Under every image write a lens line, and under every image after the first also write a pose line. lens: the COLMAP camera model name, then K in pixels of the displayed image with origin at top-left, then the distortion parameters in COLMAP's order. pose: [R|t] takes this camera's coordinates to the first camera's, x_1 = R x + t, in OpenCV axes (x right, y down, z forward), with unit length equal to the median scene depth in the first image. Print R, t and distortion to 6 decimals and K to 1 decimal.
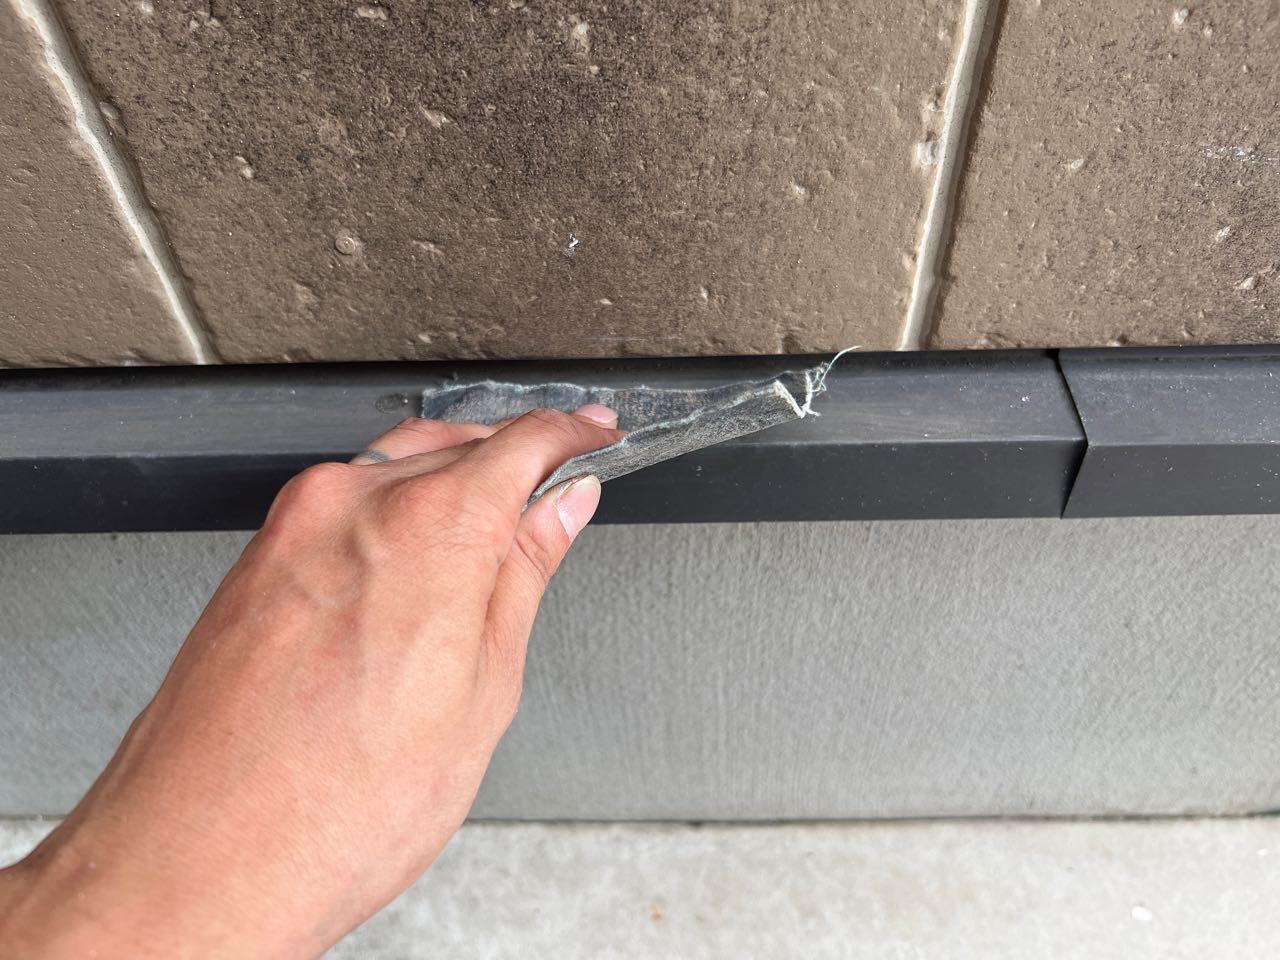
lens RADIAL K [[971.6, 0, 642.1], [0, 971.6, 480.1], [0, 0, 1]] dist [0.004579, -0.017876]
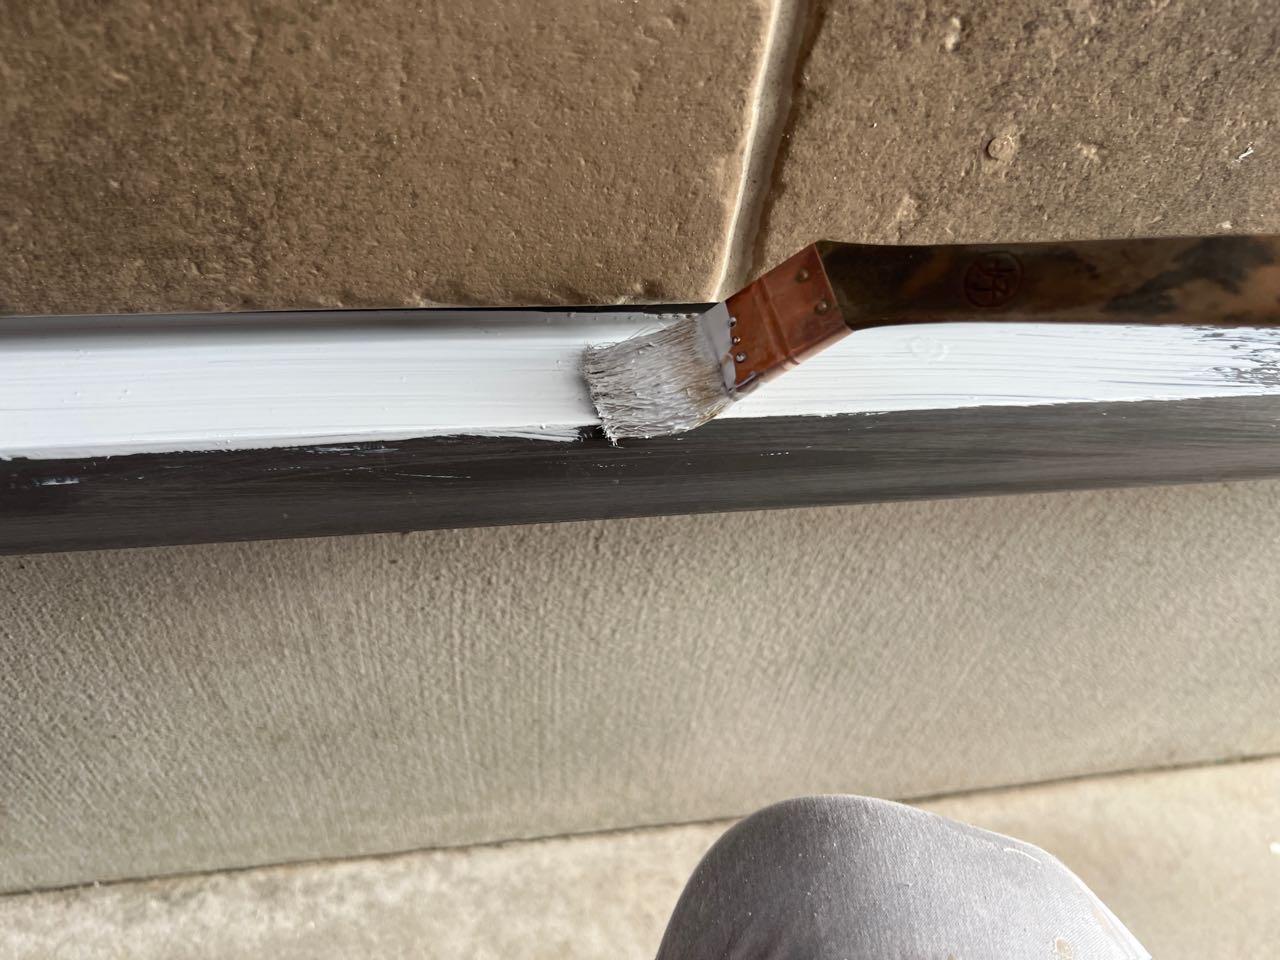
lens RADIAL K [[971.6, 0, 623.8], [0, 971.6, 479.6], [0, 0, 1]] dist [0.004579, -0.017876]
pose [[0.977696, -0.033172, 0.207391, -0.358244], [0.027641, 0.999182, 0.029510, -0.000701], [-0.208200, -0.023119, 0.977813, 0.129265]]
